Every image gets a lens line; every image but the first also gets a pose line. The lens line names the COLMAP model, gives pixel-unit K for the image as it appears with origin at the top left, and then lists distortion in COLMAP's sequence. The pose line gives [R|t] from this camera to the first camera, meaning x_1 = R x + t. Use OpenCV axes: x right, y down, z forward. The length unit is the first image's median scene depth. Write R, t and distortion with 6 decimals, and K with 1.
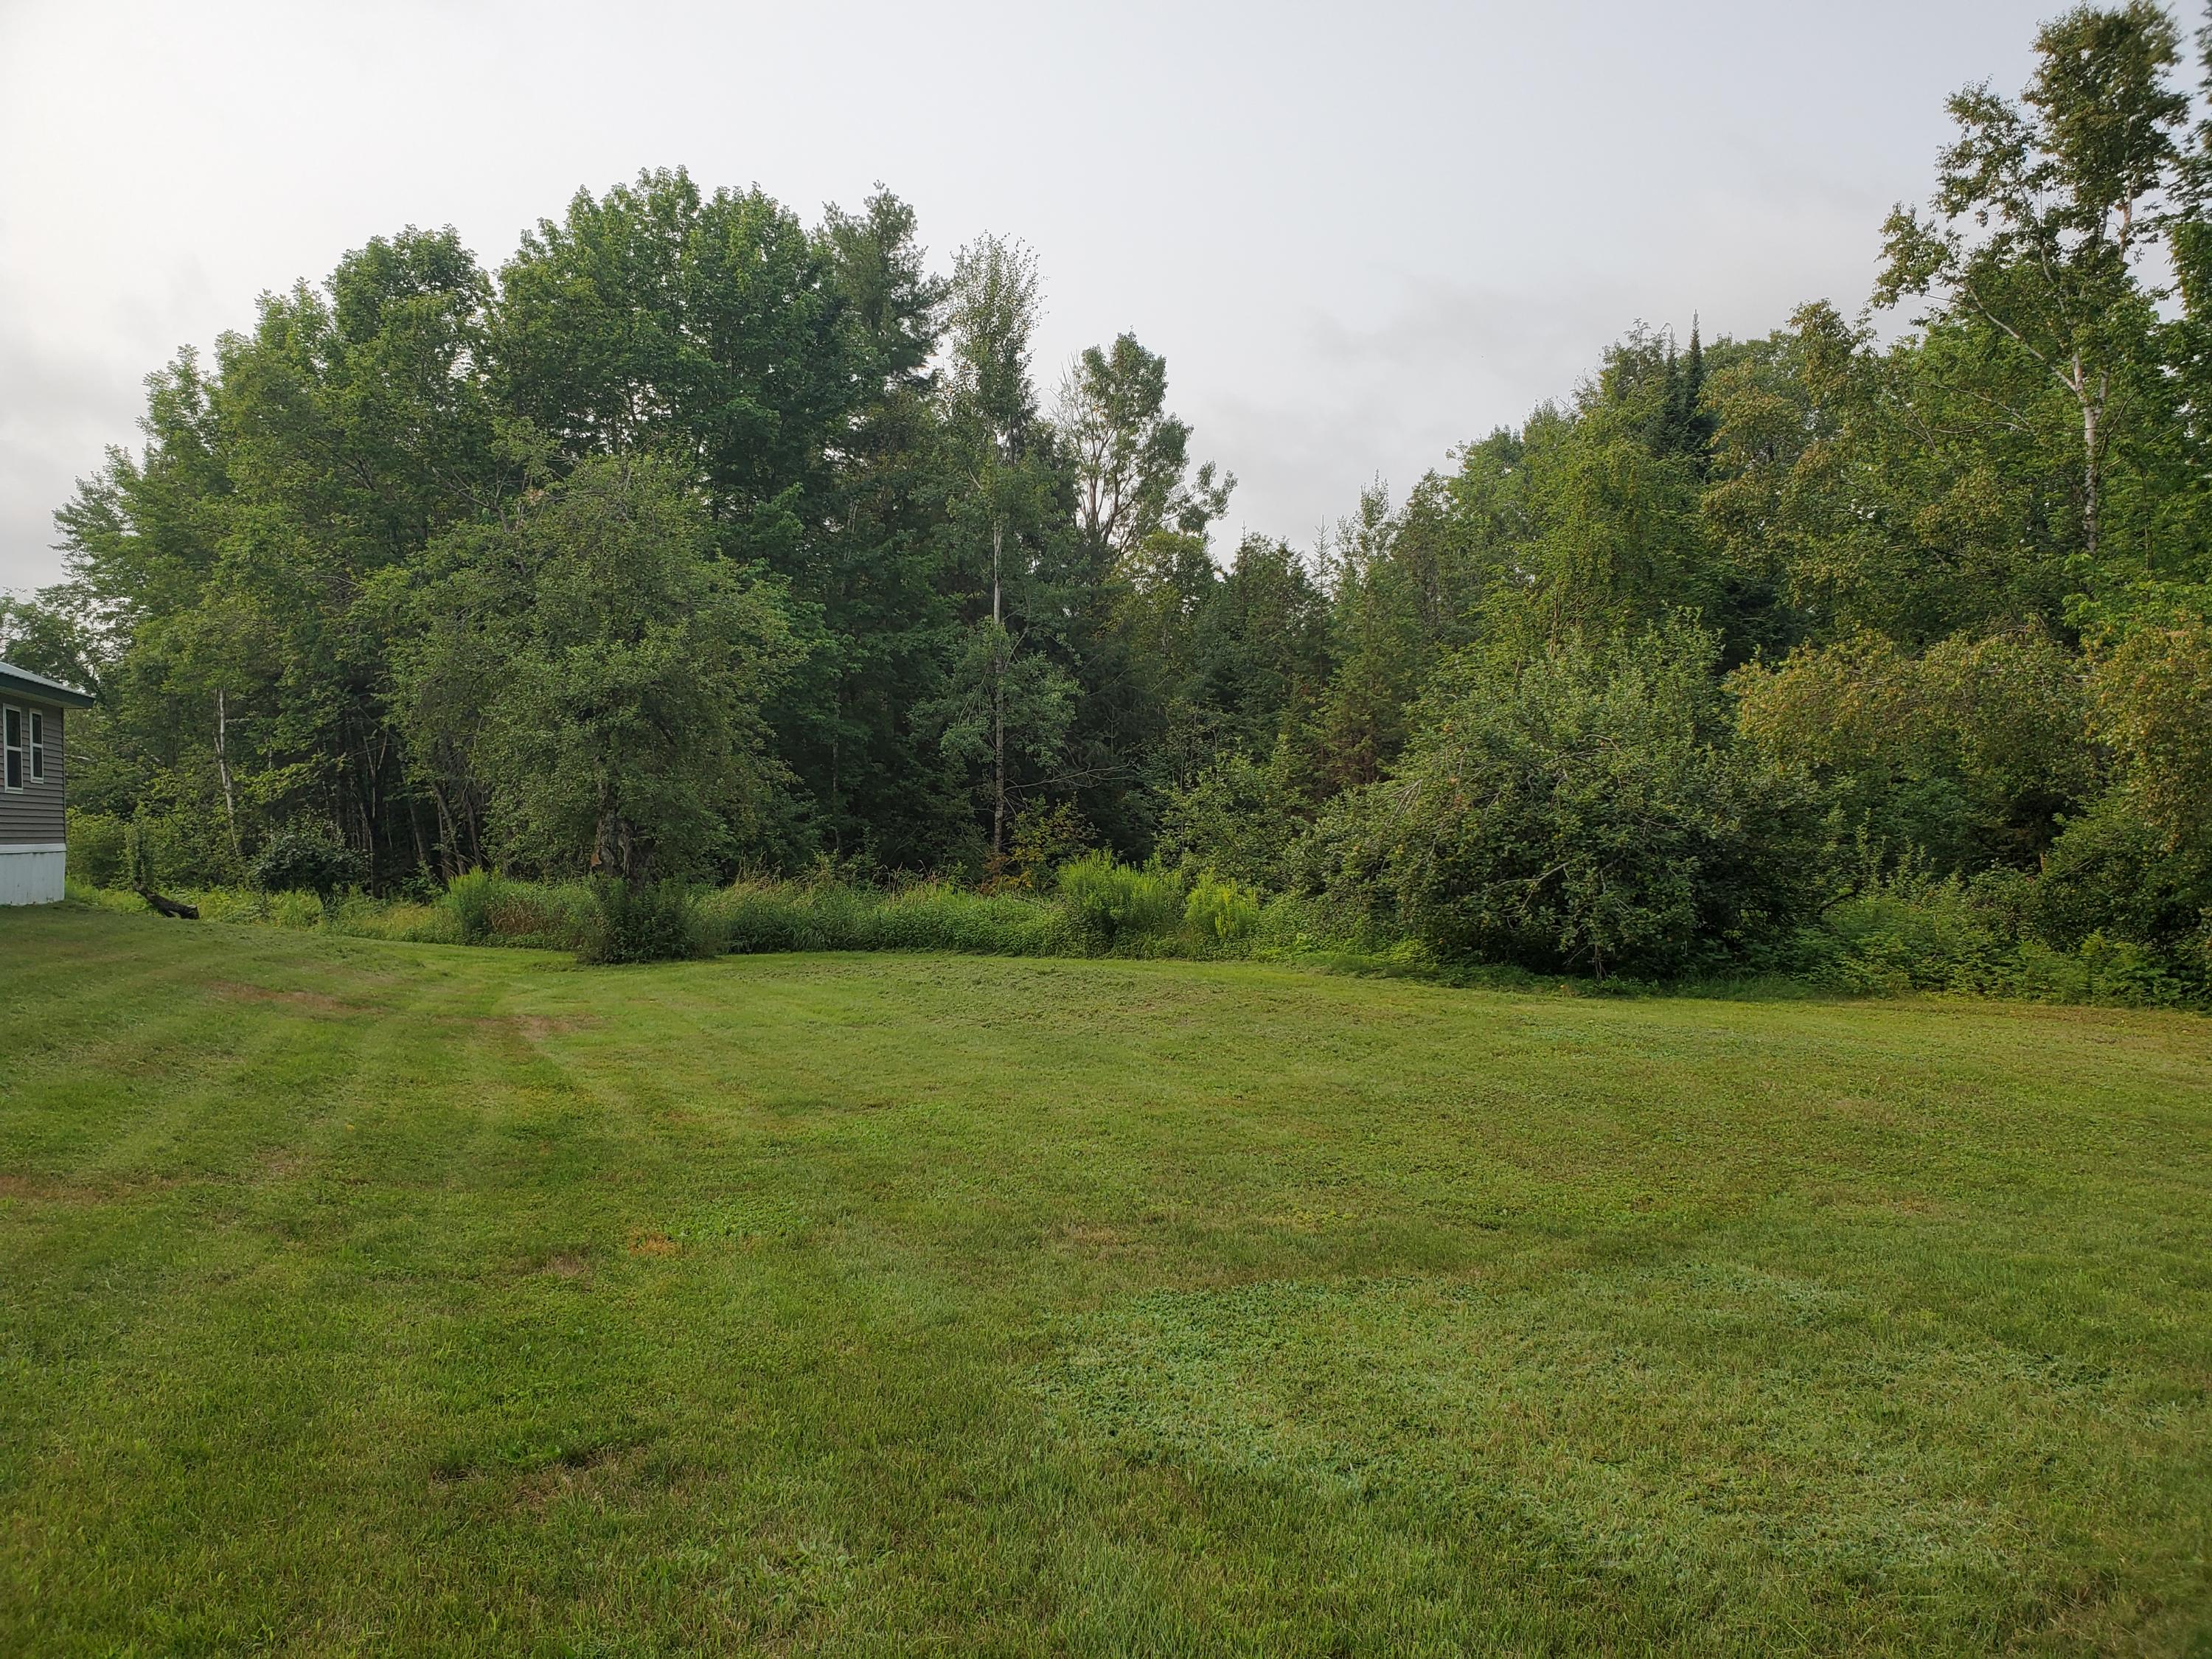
lens RADIAL K [[1737.2, 0, 1088.2], [0, 1737.2, 838.3], [0, 0, 1]] dist [0.044173, -0.026915]
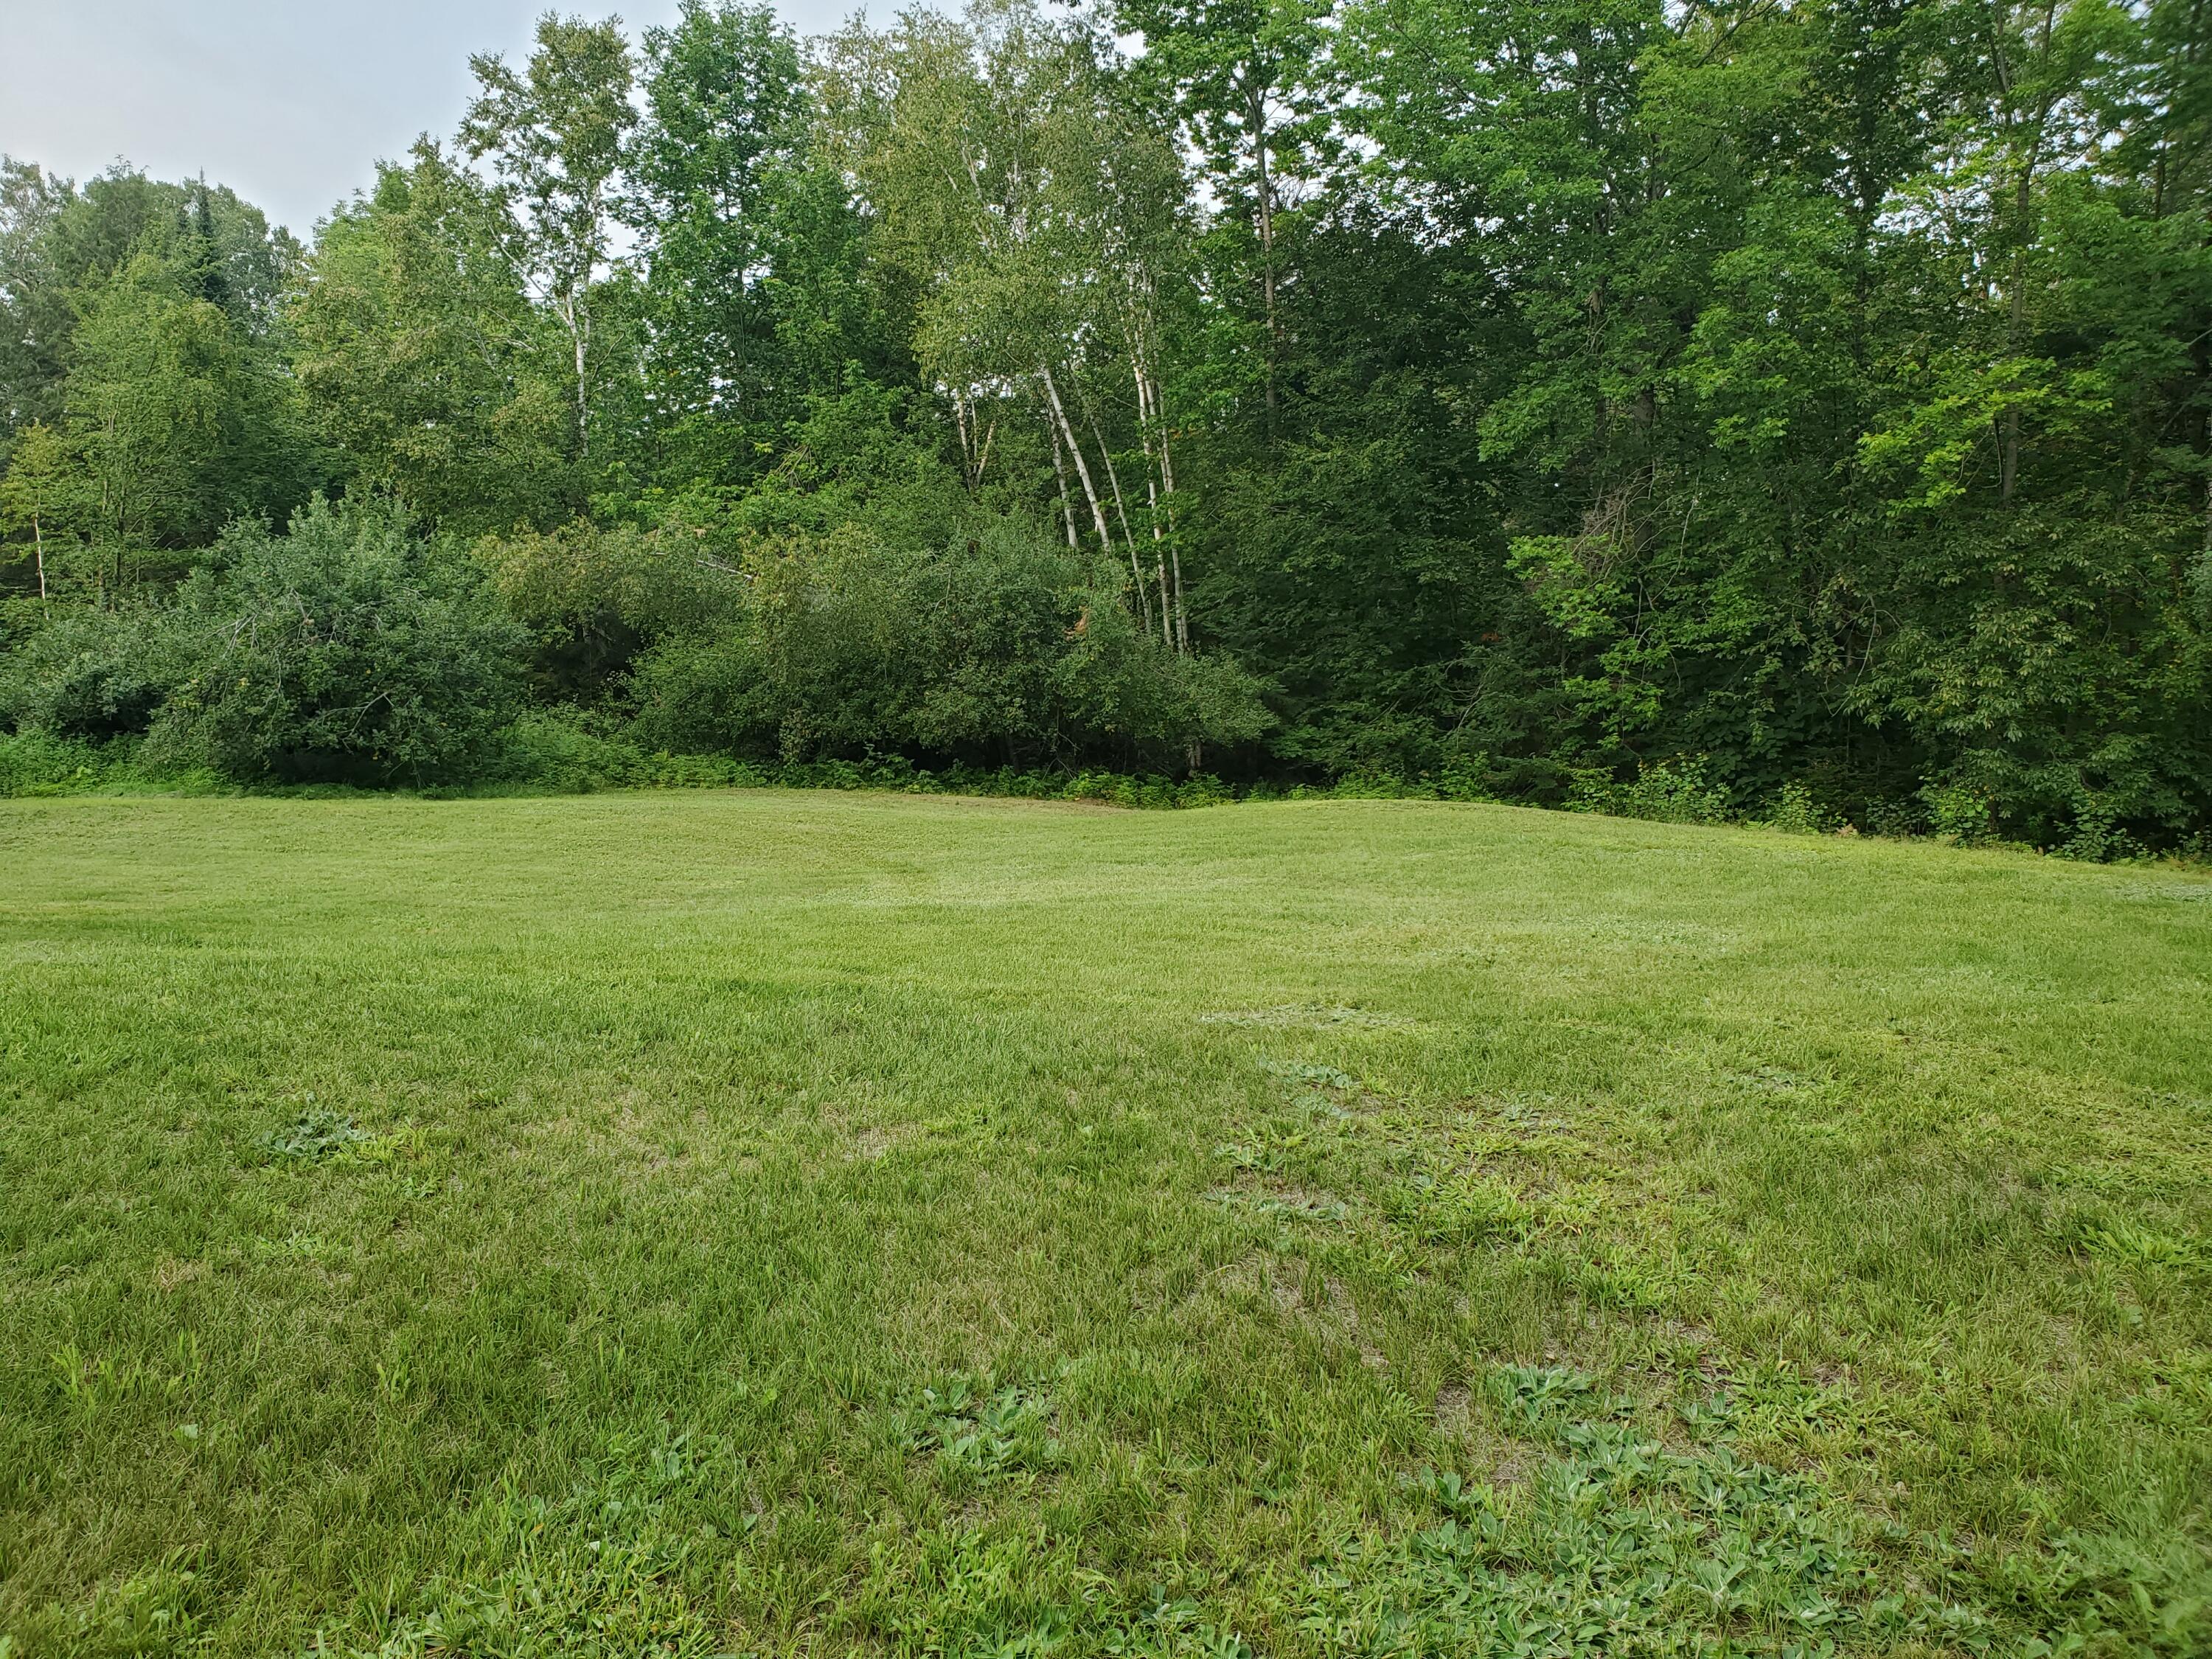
lens RADIAL K [[1737.2, 0, 1042.0], [0, 1737.2, 848.3], [0, 0, 1]] dist [0.044173, -0.026915]
pose [[0.615917, -0.075932, 0.784143, -0.230271], [0.004797, 0.995687, 0.092649, 0.005178], [-0.787796, -0.053303, 0.613625, -0.059843]]
